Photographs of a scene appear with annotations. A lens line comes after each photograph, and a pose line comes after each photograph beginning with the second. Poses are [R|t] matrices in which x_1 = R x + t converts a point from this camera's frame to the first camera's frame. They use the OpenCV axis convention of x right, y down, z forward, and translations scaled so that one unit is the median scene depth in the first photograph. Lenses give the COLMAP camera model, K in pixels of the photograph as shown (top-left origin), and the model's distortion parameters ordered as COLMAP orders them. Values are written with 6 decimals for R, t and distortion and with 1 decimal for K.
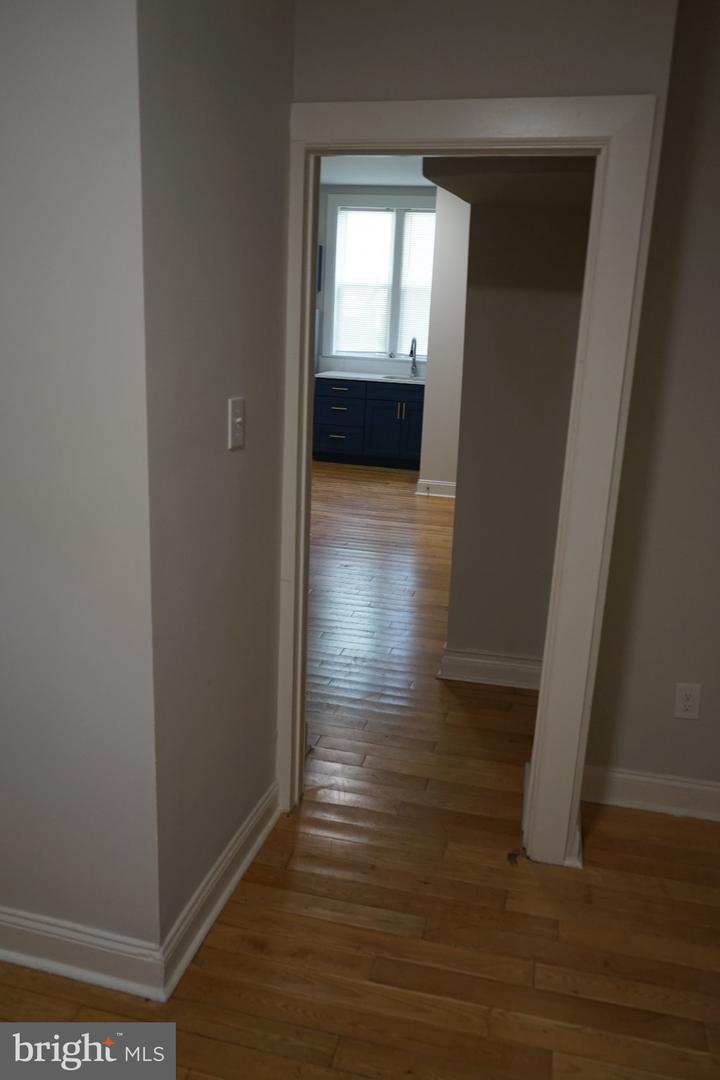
lens RADIAL K [[858.6, 0, 366.4], [0, 858.6, 520.9], [0, 0, 1]] dist [-0.018597, 0.027549]
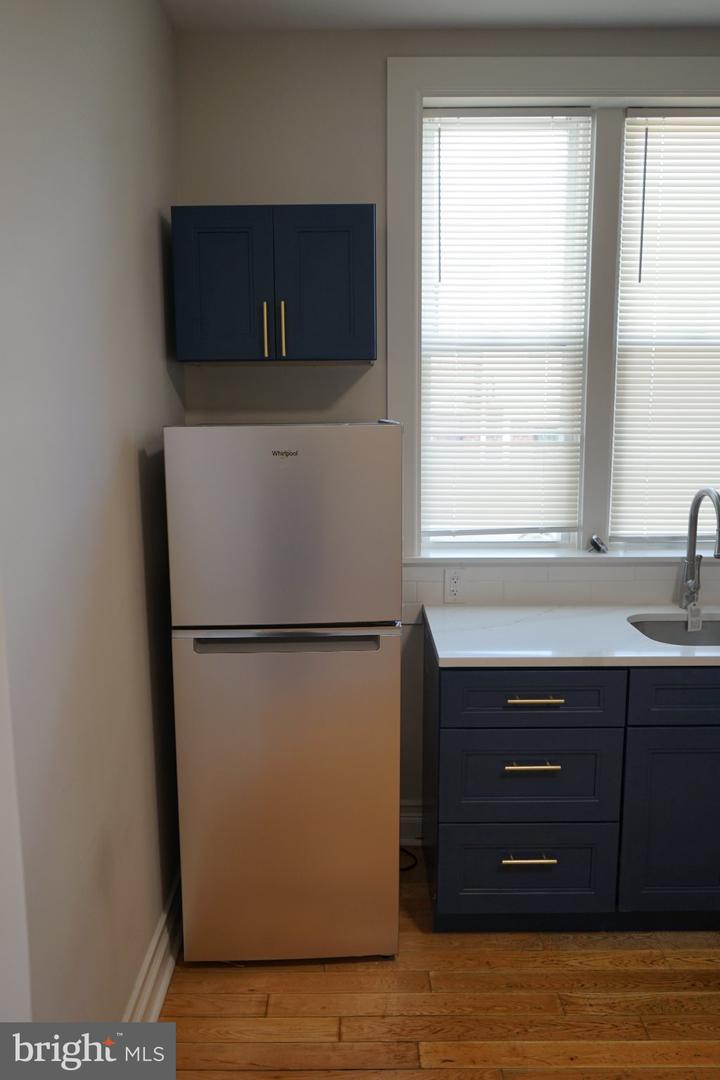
lens RADIAL K [[858.6, 0, 355.5], [0, 858.6, 531.3], [0, 0, 1]] dist [-0.018597, 0.027549]
pose [[0.968570, -0.088547, 0.232446, -0.144274], [0.108799, 0.991171, -0.075777, -0.189770], [-0.223684, 0.098685, 0.969653, 0.722091]]
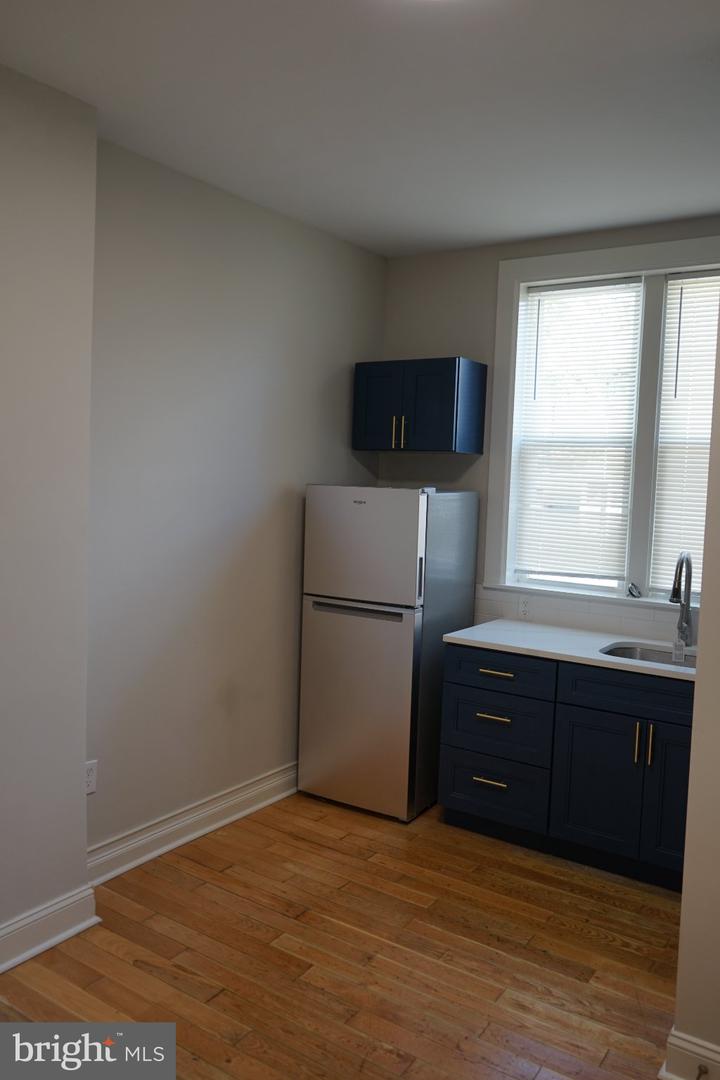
lens RADIAL K [[858.6, 0, 364.0], [0, 858.6, 529.5], [0, 0, 1]] dist [-0.018597, 0.027549]
pose [[0.937519, 0.009152, -0.347814, 0.054517], [-0.075596, 0.981131, -0.177950, -0.139771], [0.339622, 0.193125, 0.920521, 0.557472]]
